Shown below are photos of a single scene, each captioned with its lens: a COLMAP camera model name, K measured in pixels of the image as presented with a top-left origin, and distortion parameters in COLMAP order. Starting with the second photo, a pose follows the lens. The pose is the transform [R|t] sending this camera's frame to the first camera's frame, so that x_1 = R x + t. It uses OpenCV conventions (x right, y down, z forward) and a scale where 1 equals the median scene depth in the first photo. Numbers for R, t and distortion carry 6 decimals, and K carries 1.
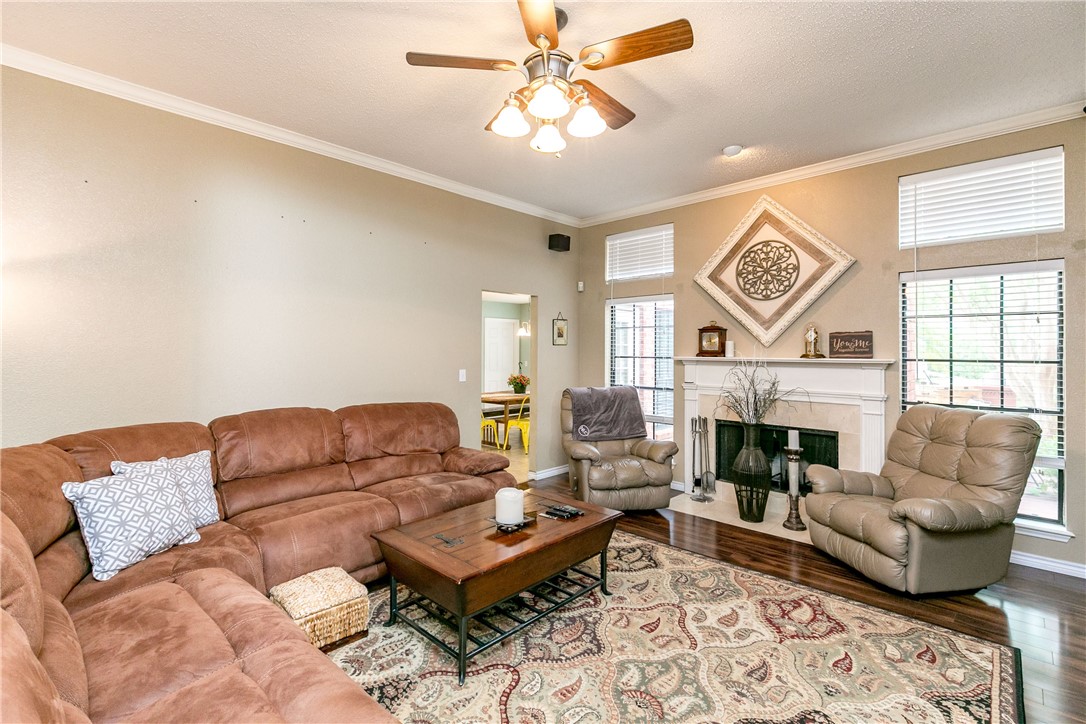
lens RADIAL K [[494.1, 0, 540.0], [0, 494.1, 353.0], [0, 0, 1]] dist [0.001325, 0.000154]
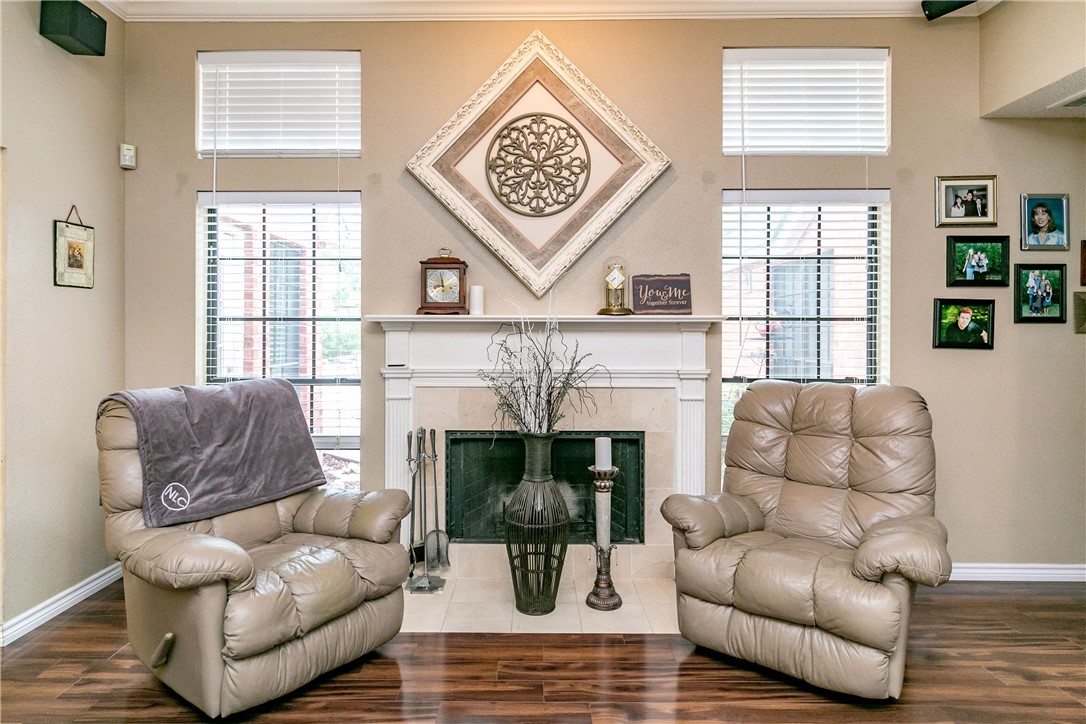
lens RADIAL K [[631.8, 0, 542.9], [0, 631.8, 335.2], [0, 0, 1]] dist [0.008008, 0.000028]
pose [[0.728229, -0.006370, 0.685304, -0.046543], [0.004196, 0.999980, 0.004836, 0.028934], [-0.685321, -0.000646, 0.728241, 0.461957]]
